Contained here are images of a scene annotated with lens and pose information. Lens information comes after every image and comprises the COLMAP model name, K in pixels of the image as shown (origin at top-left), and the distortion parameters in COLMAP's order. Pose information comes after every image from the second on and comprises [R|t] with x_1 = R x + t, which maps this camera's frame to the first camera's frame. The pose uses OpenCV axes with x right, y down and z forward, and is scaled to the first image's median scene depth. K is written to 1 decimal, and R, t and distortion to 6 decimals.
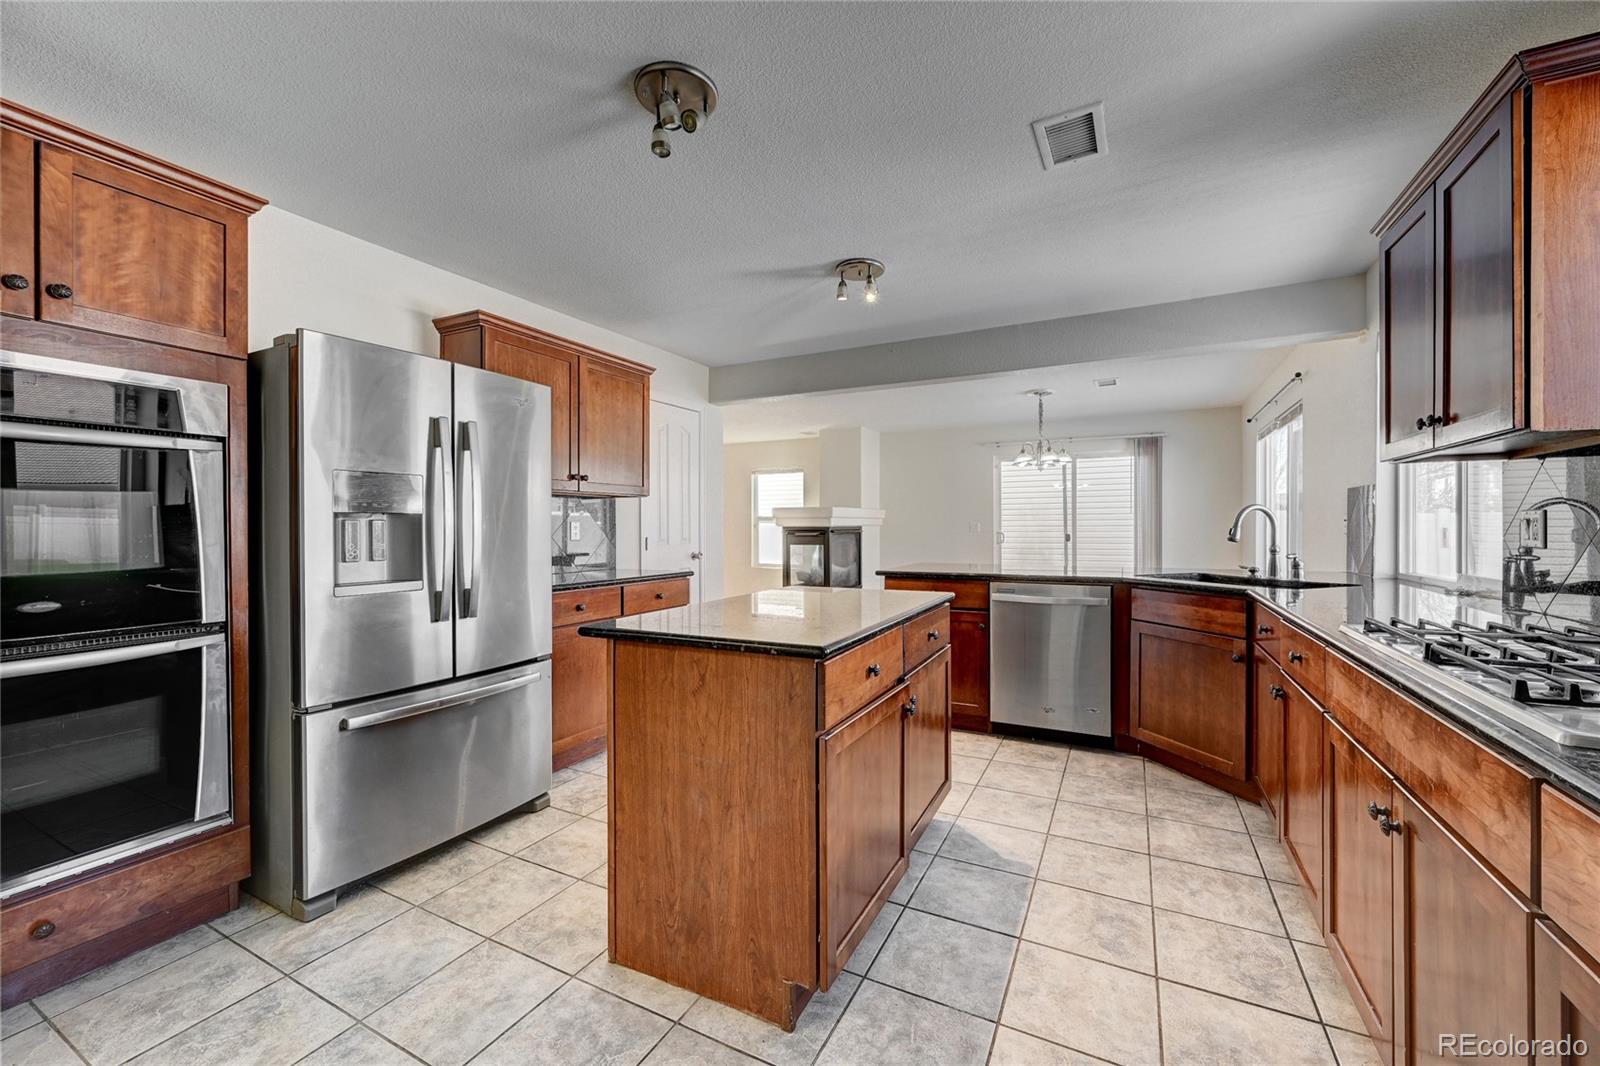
lens RADIAL K [[634.6, 0, 801.6], [0, 634.6, 528.7], [0, 0, 1]] dist [-0.003534, 0.000567]
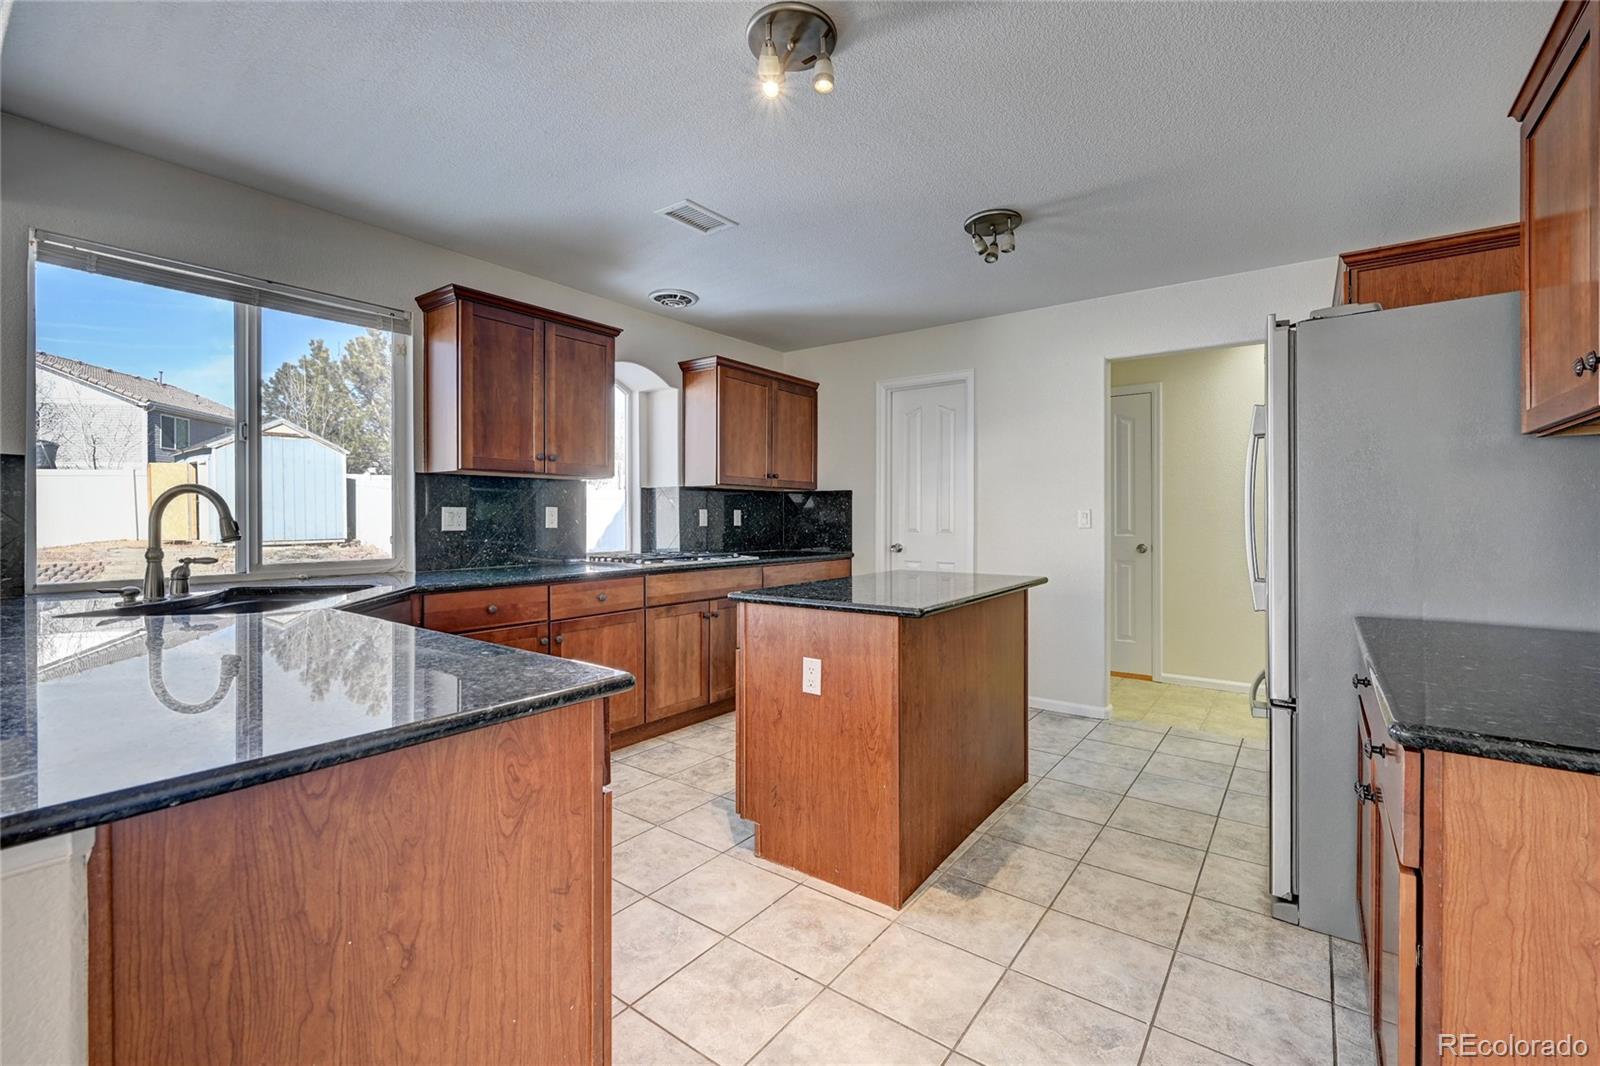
lens RADIAL K [[689.3, 0, 798.6], [0, 689.3, 519.8], [0, 0, 1]] dist [-0.001842, -0.000478]
pose [[-0.985231, 0.002368, 0.171214, -0.018949], [0.004393, 0.999925, 0.011450, -0.012798], [-0.171174, 0.012034, -0.985167, 2.129147]]
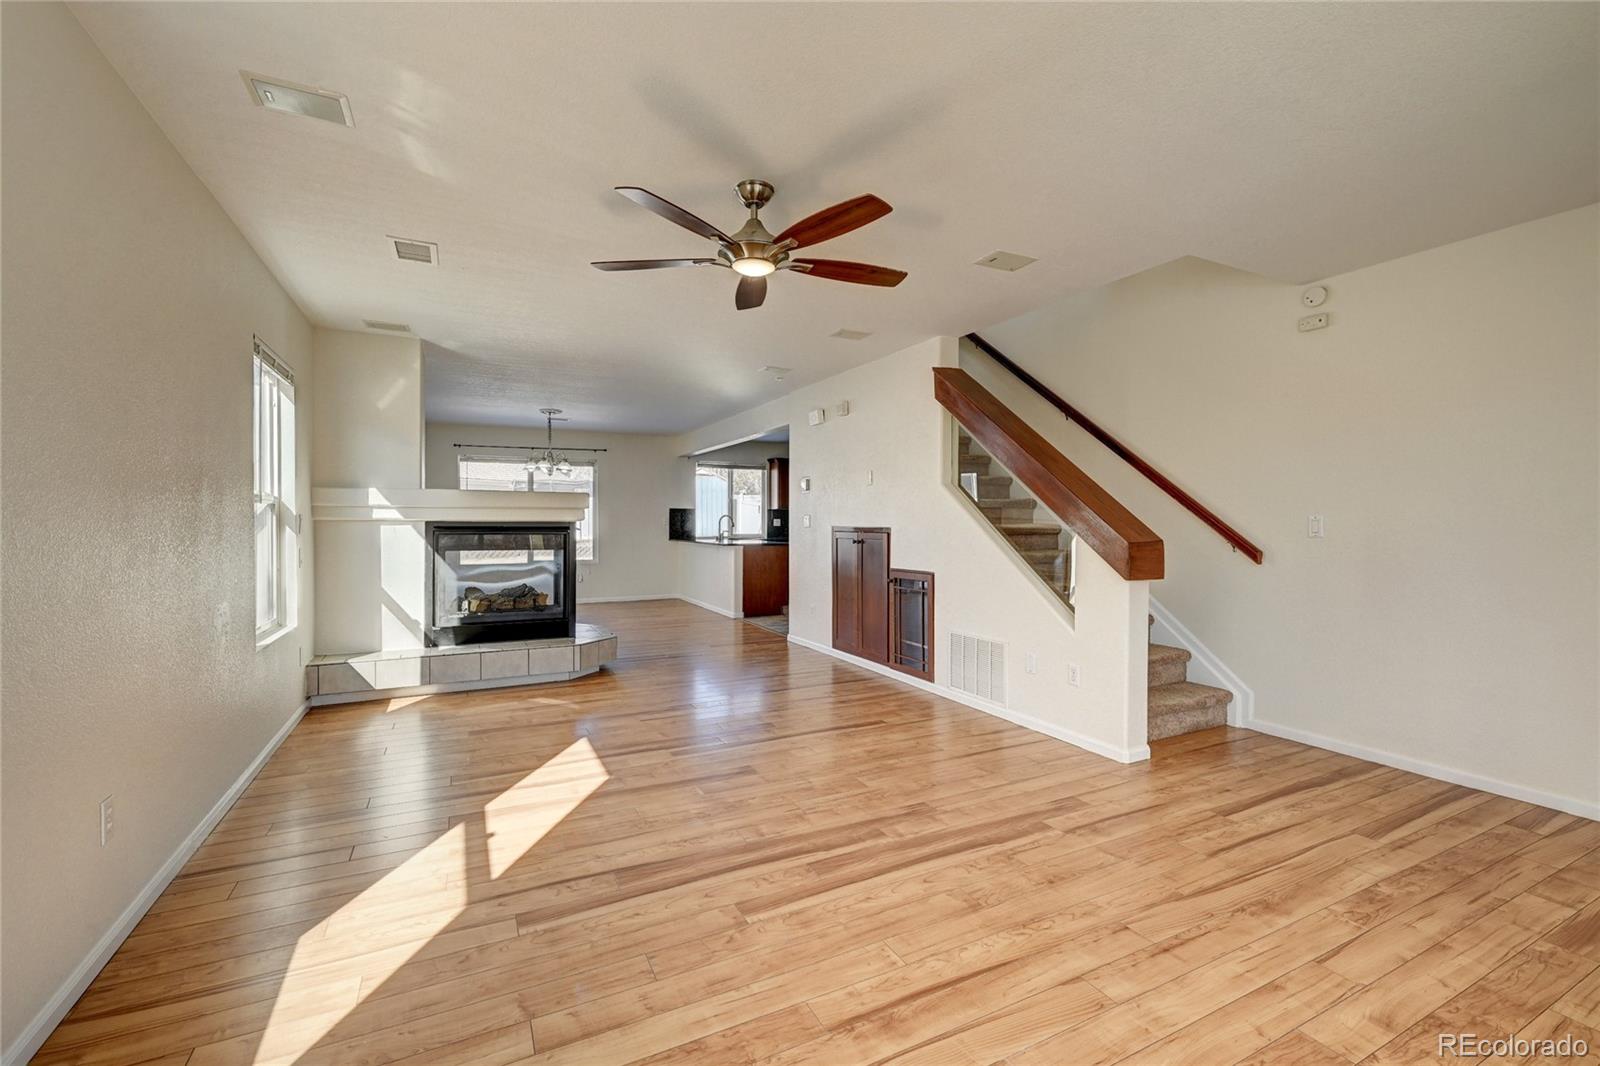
lens RADIAL K [[689.3, 0, 800.2], [0, 689.3, 534.4], [0, 0, 1]] dist [-0.001842, -0.000478]
pose [[-0.815075, -0.007564, 0.579306, -2.089840], [0.004736, 0.999794, 0.019719, -0.012043], [-0.579336, 0.018816, -0.814871, 4.802739]]
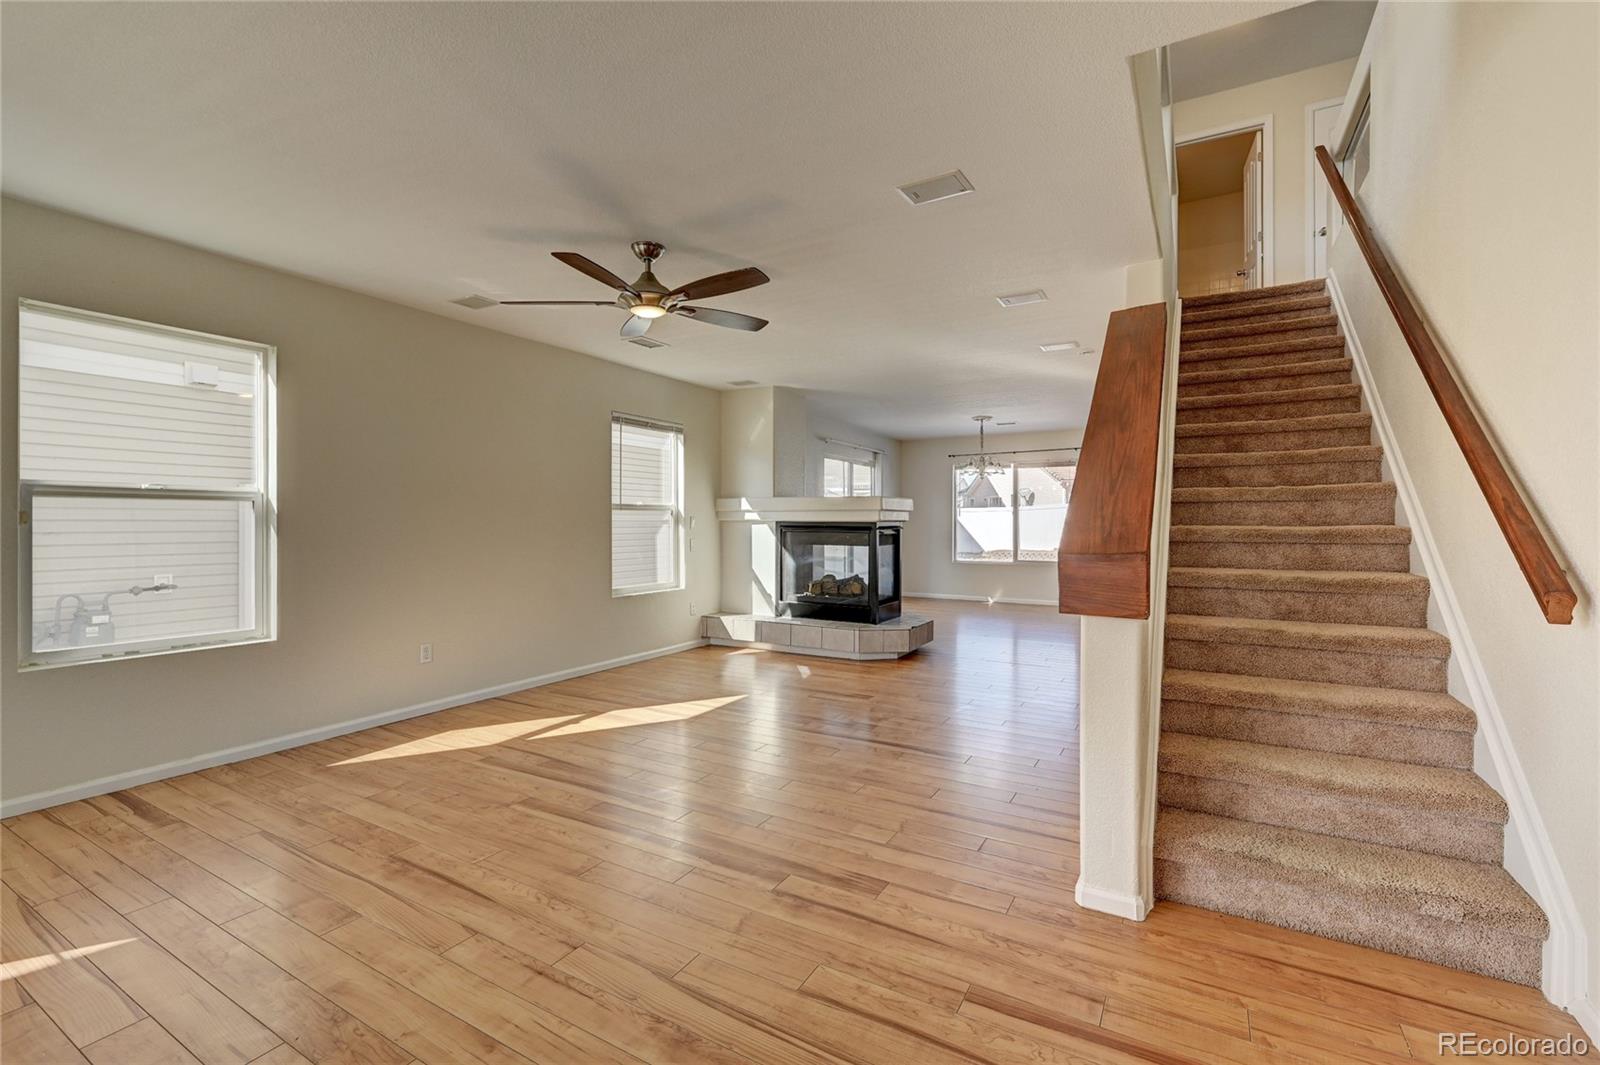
lens RADIAL K [[689.3, 0, 804.4], [0, 689.3, 526.1], [0, 0, 1]] dist [-0.001842, -0.000478]
pose [[0.038776, -0.000876, 0.999248, -2.786554], [0.001121, 0.999999, 0.000834, 0.000787], [-0.999247, 0.001087, 0.038777, 3.462900]]
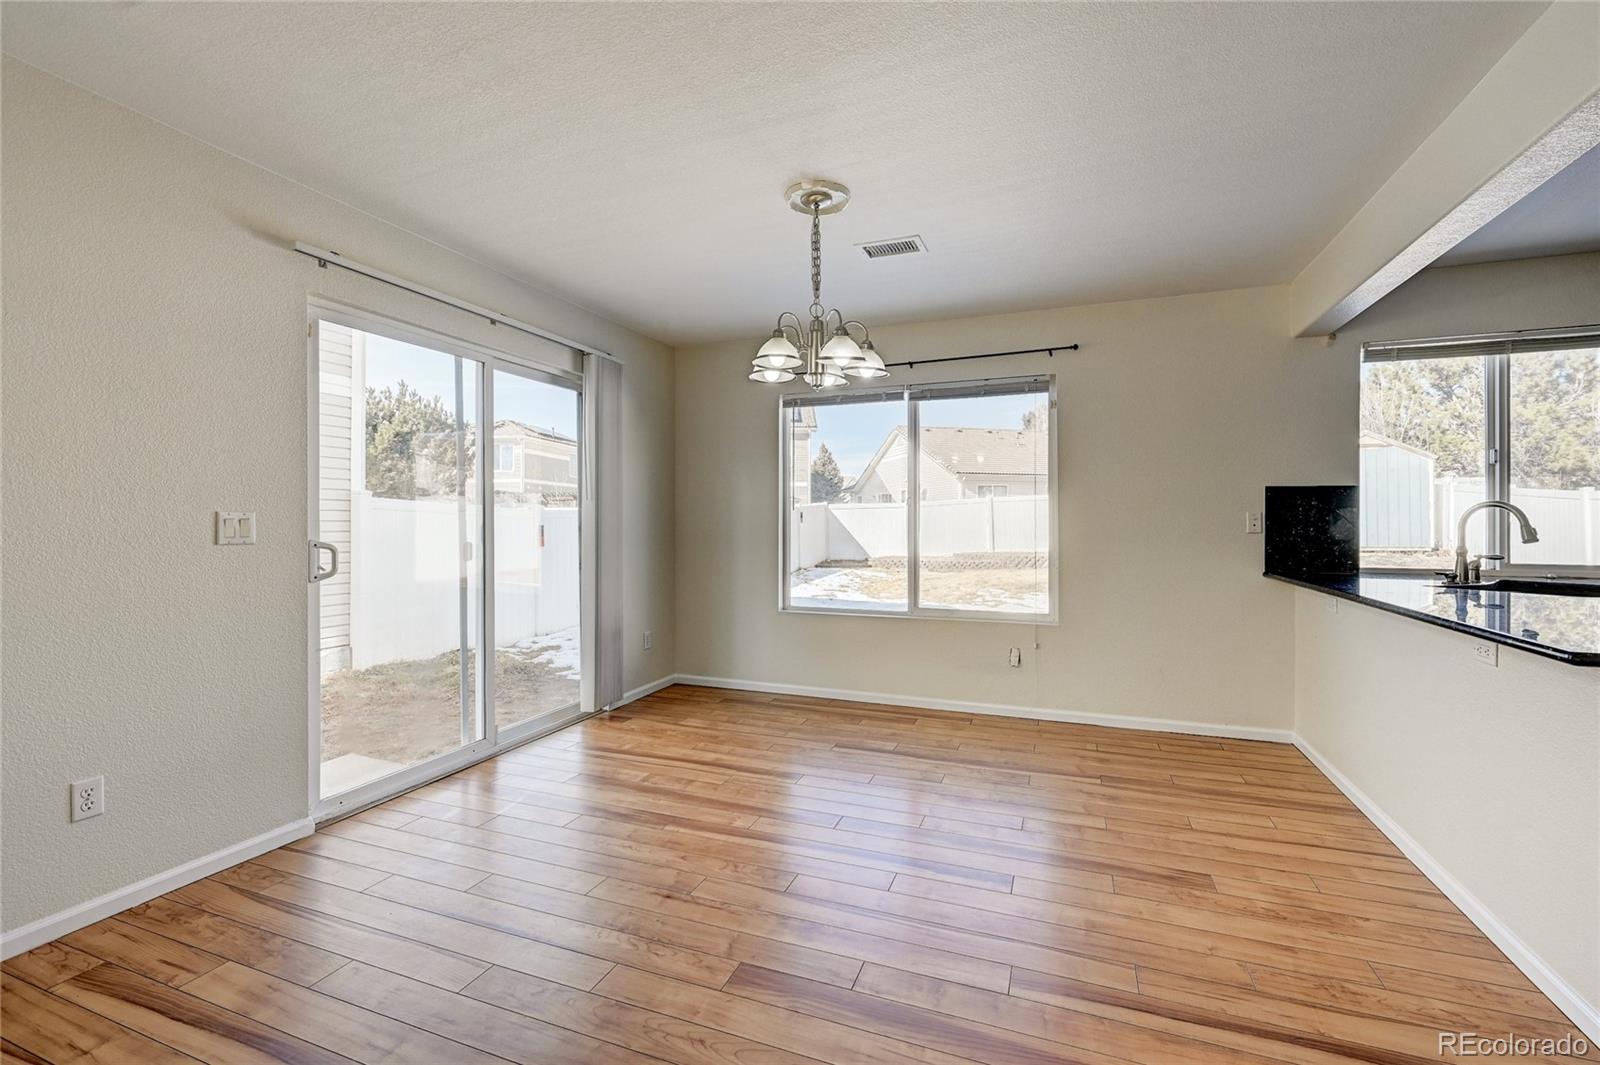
lens RADIAL K [[689.3, 0, 808.1], [0, 689.3, 515.4], [0, 0, 1]] dist [-0.001842, -0.000478]
pose [[-0.116907, 0.013666, 0.993049, -0.178614], [0.004773, 0.999902, -0.013198, -0.016047], [-0.993131, 0.003197, -0.116961, 2.794035]]
